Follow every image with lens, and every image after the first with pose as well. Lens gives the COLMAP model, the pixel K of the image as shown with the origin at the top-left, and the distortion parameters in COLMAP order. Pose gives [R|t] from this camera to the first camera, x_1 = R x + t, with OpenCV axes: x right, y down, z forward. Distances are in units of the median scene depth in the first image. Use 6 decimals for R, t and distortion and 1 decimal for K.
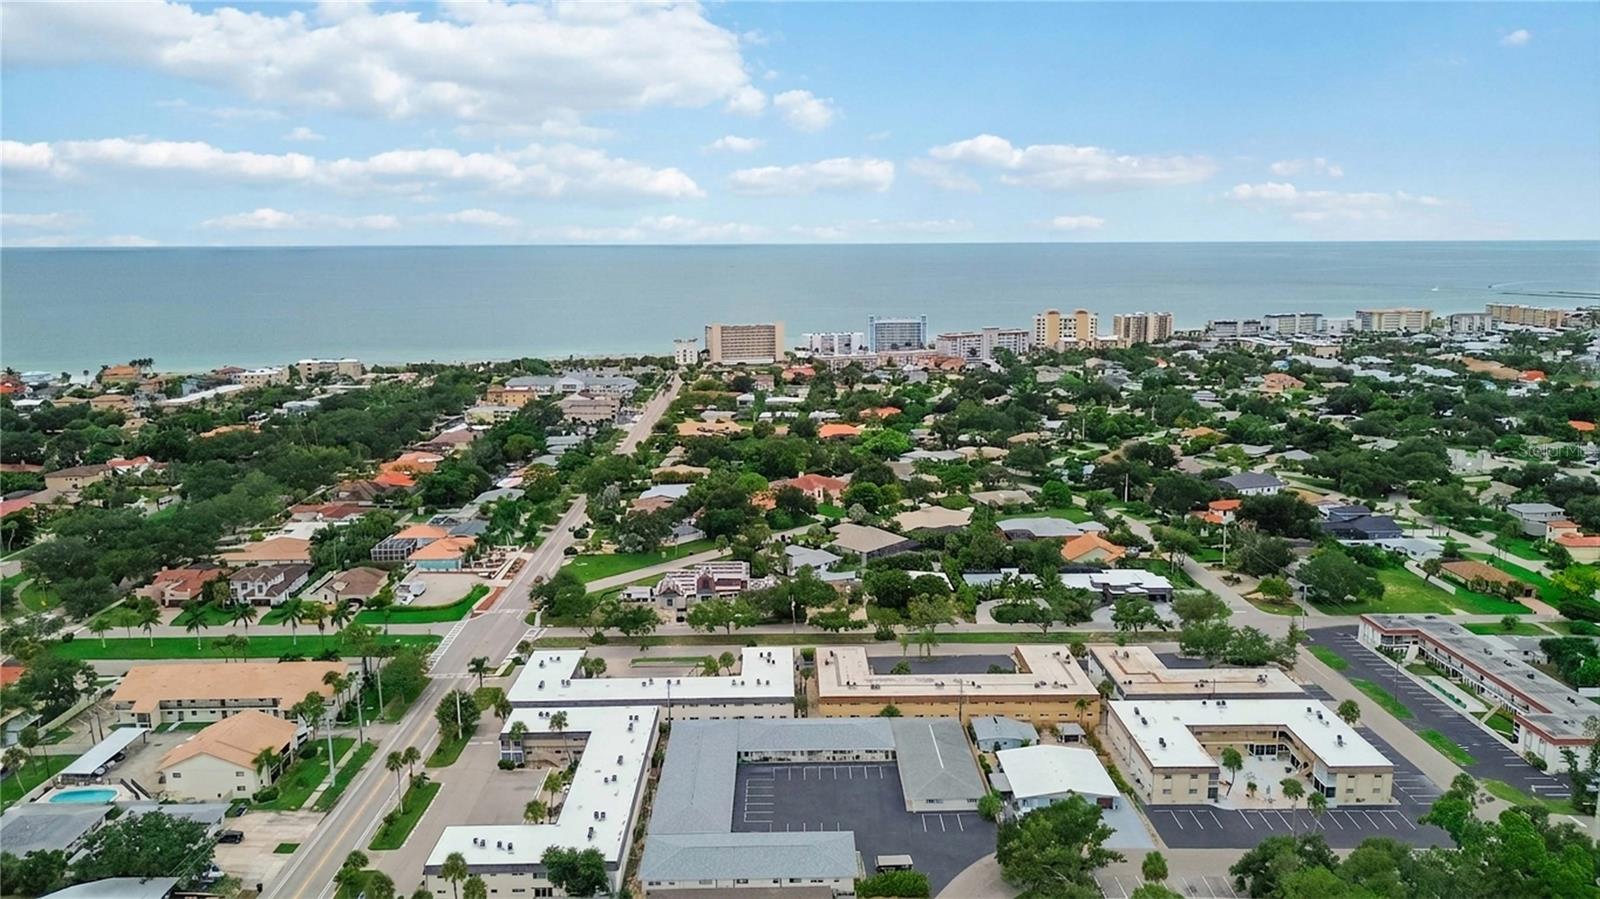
lens RADIAL K [[1137.8, 0, 799.5], [0, 1137.8, 422.8], [0, 0, 1]] dist [0.061720, -0.056079]
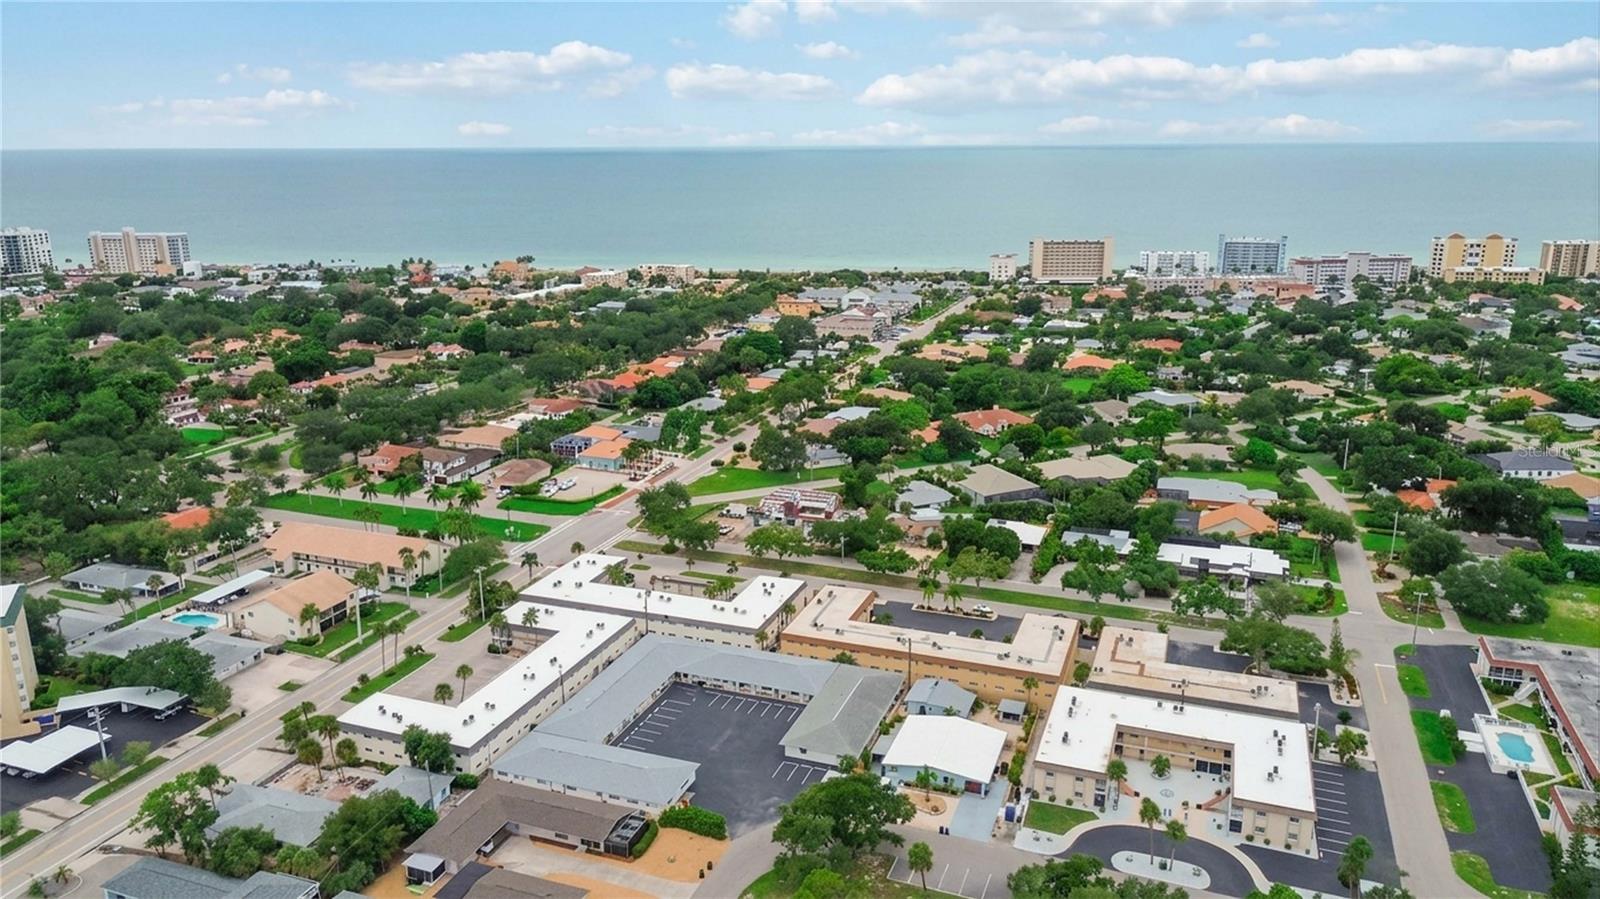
lens RADIAL K [[1137.8, 0, 797.2], [0, 1137.8, 447.4], [0, 0, 1]] dist [0.061720, -0.056079]
pose [[0.929747, 0.095673, -0.355552, 0.300255], [-0.058764, 0.991831, 0.113218, -0.032246], [0.363479, -0.084370, 0.927774, 0.060500]]
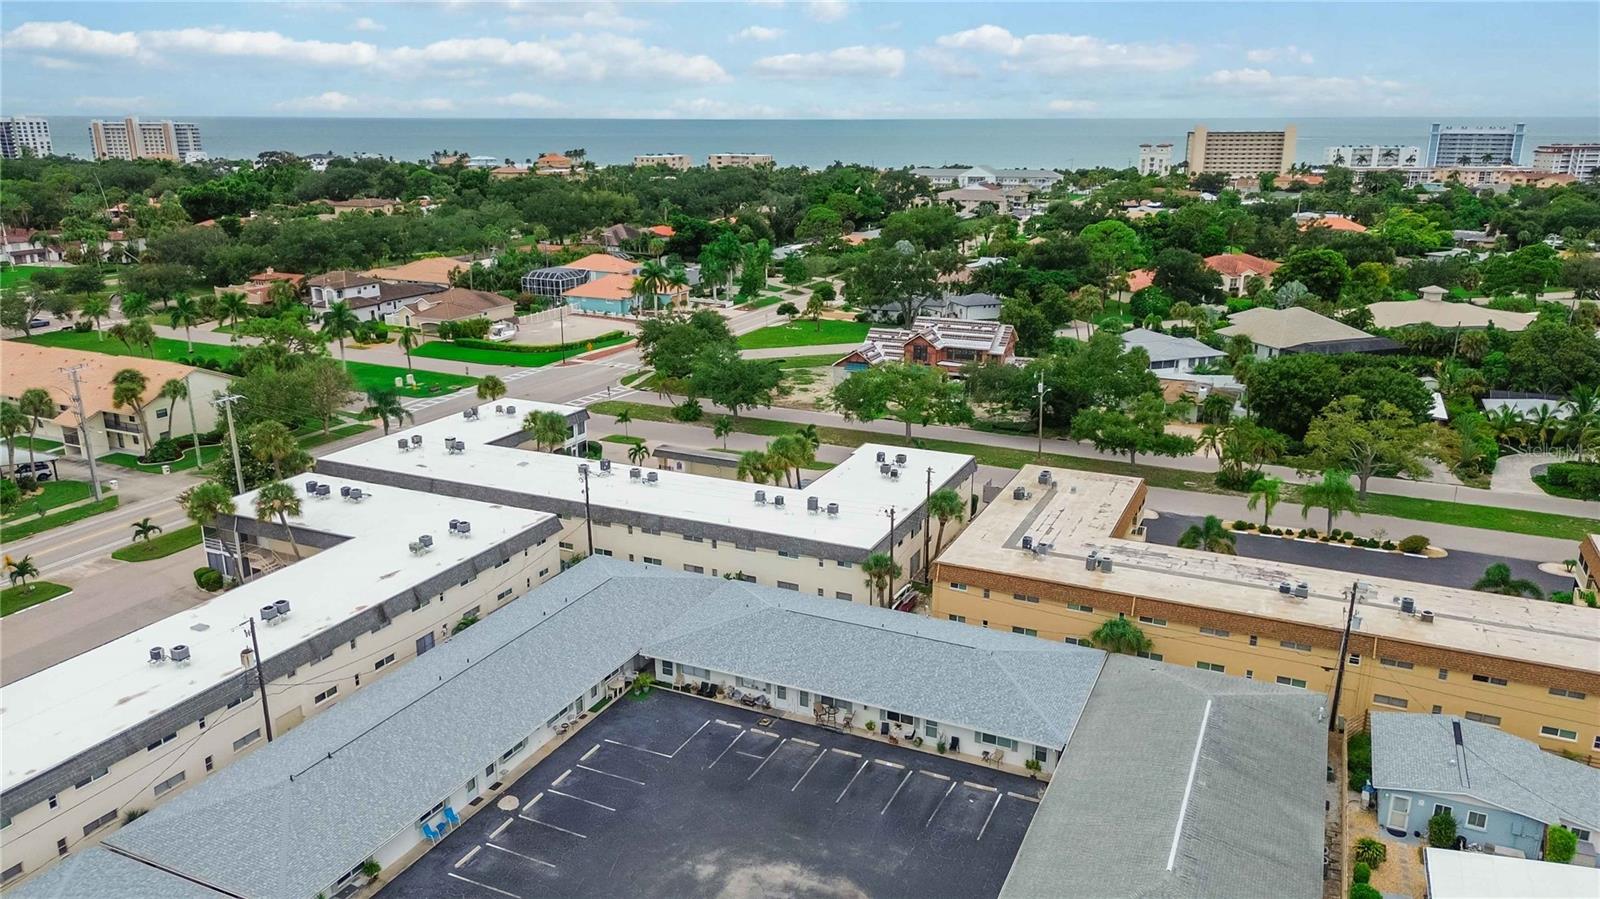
lens RADIAL K [[1137.8, 0, 803.6], [0, 1137.8, 456.5], [0, 0, 1]] dist [0.061720, -0.056079]
pose [[0.901968, 0.131963, -0.411144, 0.102427], [-0.077230, 0.986105, 0.147078, 0.122702], [0.424840, -0.100907, 0.899627, 0.516575]]
